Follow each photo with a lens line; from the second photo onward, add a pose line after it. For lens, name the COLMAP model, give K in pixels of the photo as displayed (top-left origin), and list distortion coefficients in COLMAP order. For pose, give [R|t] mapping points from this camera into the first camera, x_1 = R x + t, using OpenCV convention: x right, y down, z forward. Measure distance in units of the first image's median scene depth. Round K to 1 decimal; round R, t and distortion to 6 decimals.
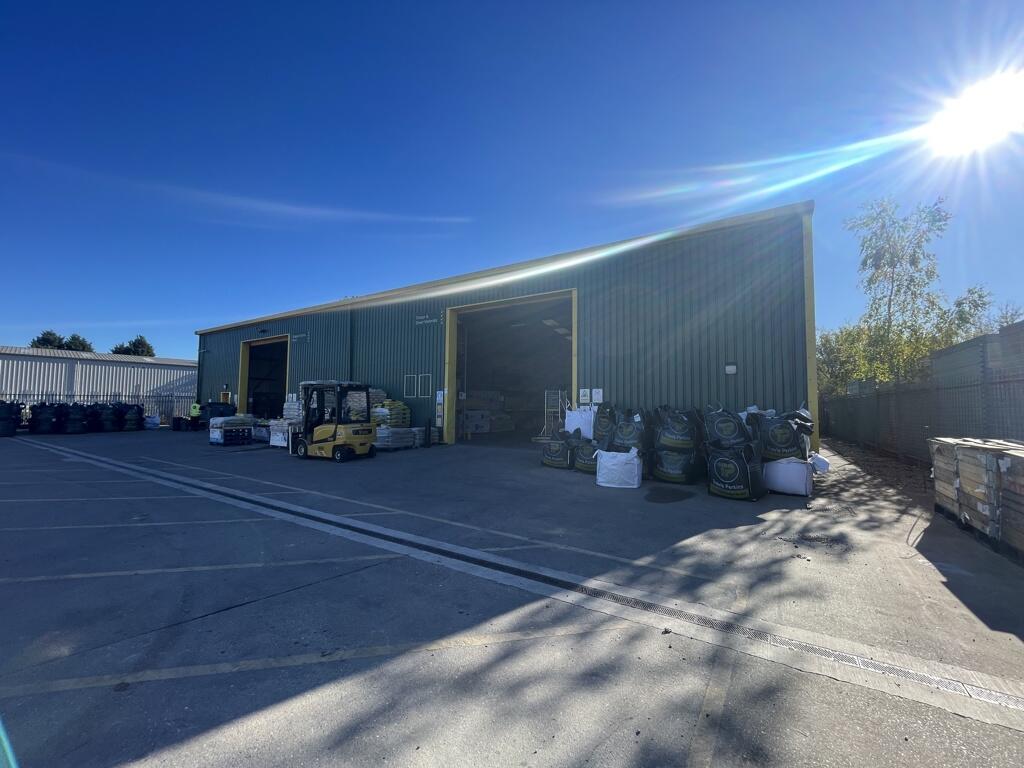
lens RADIAL K [[416.0, 0, 514.2], [0, 416.0, 379.8], [0, 0, 1]] dist [-0.011870, -0.000433]
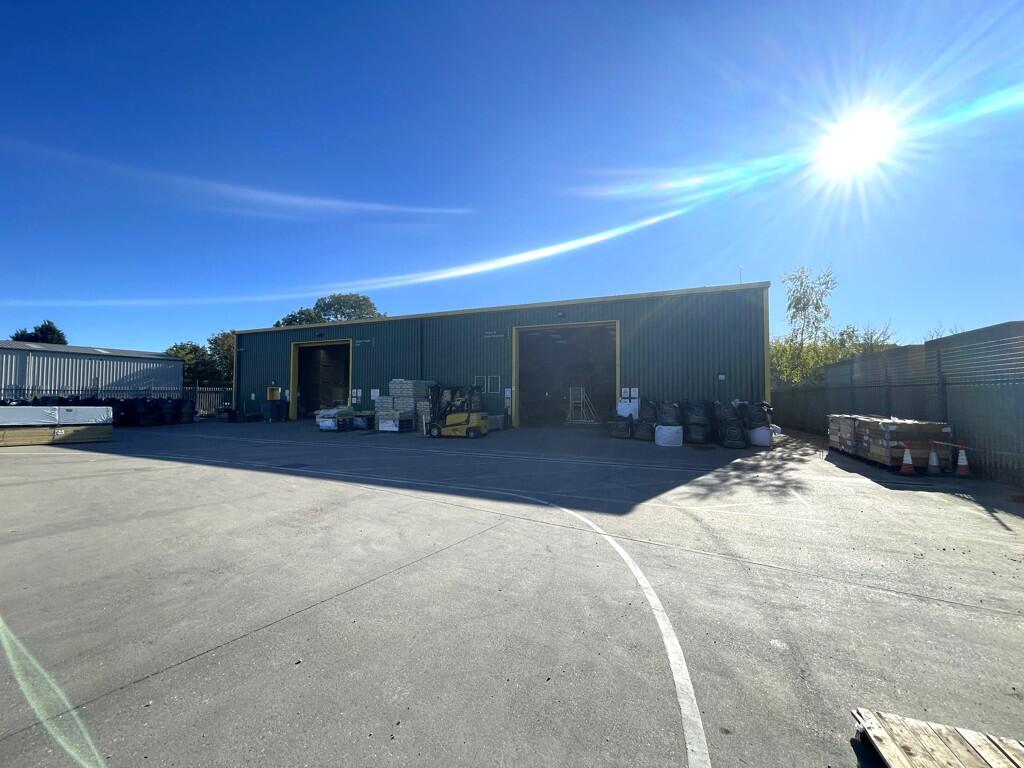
lens RADIAL K [[416.0, 0, 514.0], [0, 416.0, 385.2], [0, 0, 1]] dist [-0.011870, -0.000433]
pose [[0.986750, -0.000498, 0.162249, -0.455717], [-0.005323, 0.999358, 0.035442, -0.037926], [-0.162163, -0.035836, 0.986113, -0.406374]]
